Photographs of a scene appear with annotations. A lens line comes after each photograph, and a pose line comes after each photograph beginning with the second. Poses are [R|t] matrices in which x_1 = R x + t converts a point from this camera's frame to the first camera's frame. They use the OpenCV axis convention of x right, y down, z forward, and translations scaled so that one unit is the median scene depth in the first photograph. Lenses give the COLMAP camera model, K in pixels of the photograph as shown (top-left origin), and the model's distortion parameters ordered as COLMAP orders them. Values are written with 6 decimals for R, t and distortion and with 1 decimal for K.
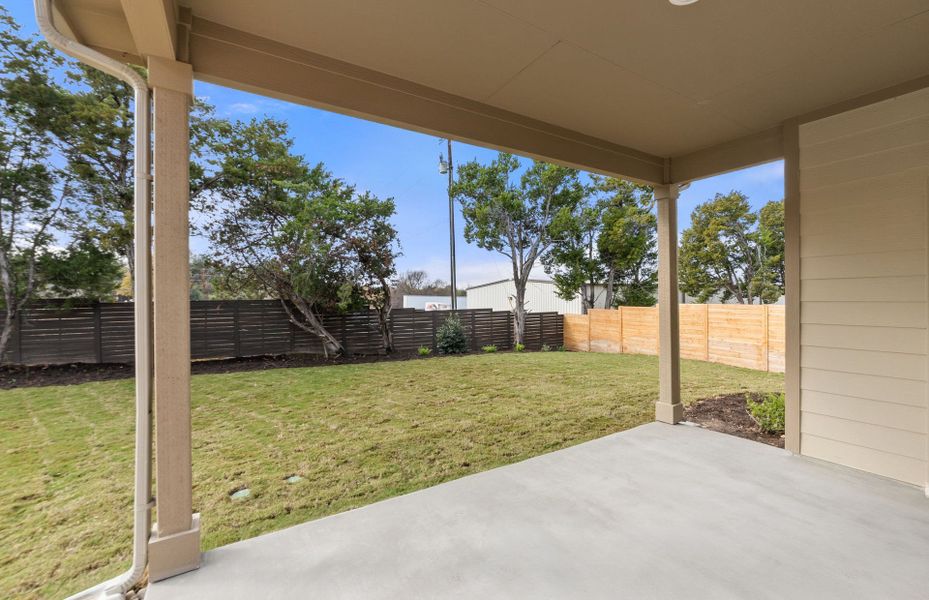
lens RADIAL K [[395.1, 0, 473.0], [0, 395.1, 297.5], [0, 0, 1]] dist [-0.001369, -0.000564]
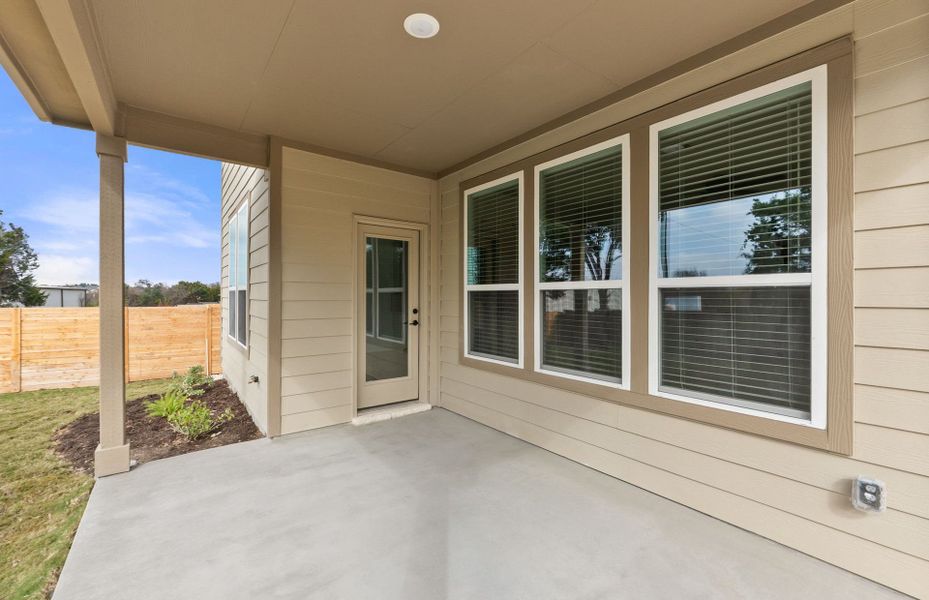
lens RADIAL K [[395.1, 0, 462.1], [0, 395.1, 295.3], [0, 0, 1]] dist [-0.001369, -0.000564]
pose [[-0.081865, 0.009061, 0.996602, -0.096256], [0.000107, 0.999959, -0.009083, 0.001367], [-0.996643, -0.000637, -0.081863, 0.158242]]
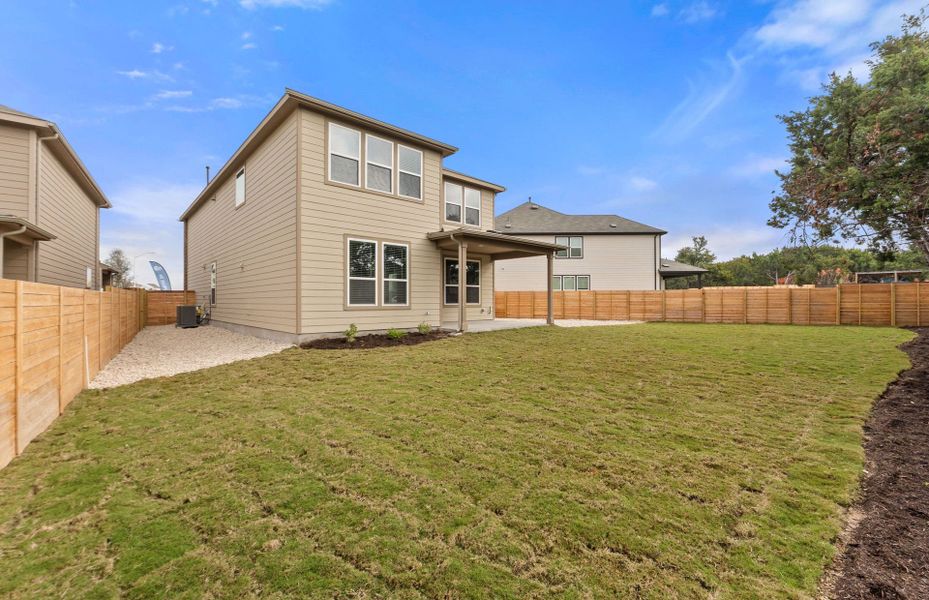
lens RADIAL K [[395.1, 0, 472.7], [0, 395.1, 299.3], [0, 0, 1]] dist [-0.001369, -0.000564]
pose [[-0.980409, 0.008811, -0.196776, 0.354666], [0.009495, 0.999952, -0.002532, 0.041439], [0.196745, -0.004350, -0.980445, 1.347616]]
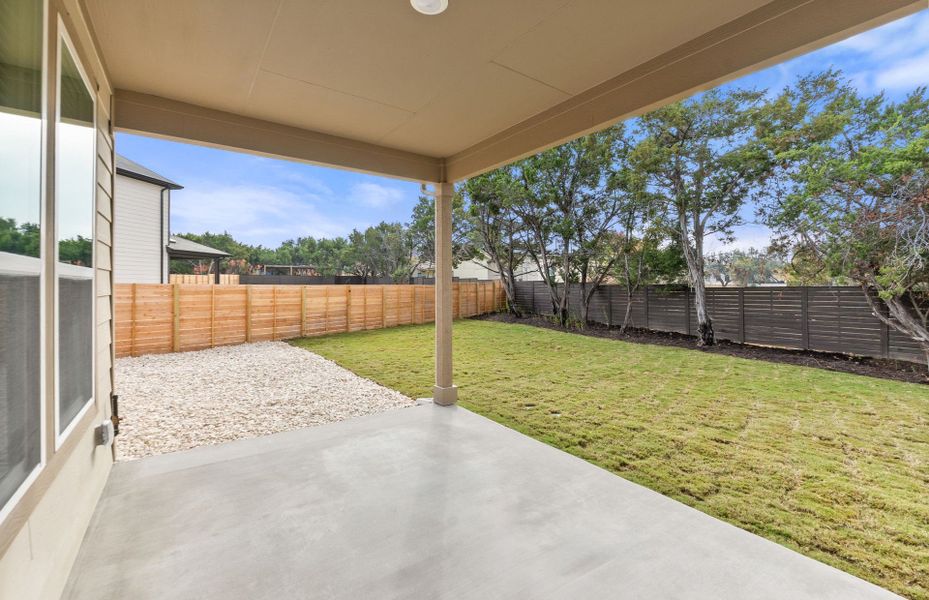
lens RADIAL K [[395.1, 0, 459.2], [0, 395.1, 284.9], [0, 0, 1]] dist [-0.001369, -0.000564]
pose [[0.056886, 0.005706, -0.998364, 0.263274], [0.000493, 0.999983, 0.005743, -0.002294], [0.998381, -0.000819, 0.056882, 0.164509]]
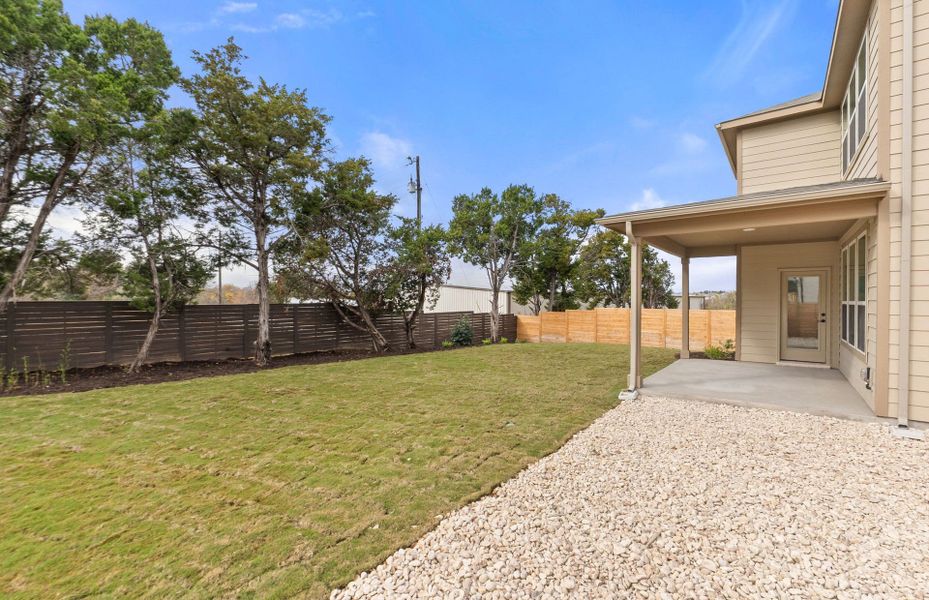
lens RADIAL K [[419.7, 0, 469.7], [0, 419.7, 303.0], [0, 0, 1]] dist [0.002394, -0.000101]
pose [[0.931462, 0.008195, 0.363747, -0.591406], [-0.010350, 0.999939, 0.003976, -0.004409], [-0.363692, -0.007468, 0.931489, -0.315415]]
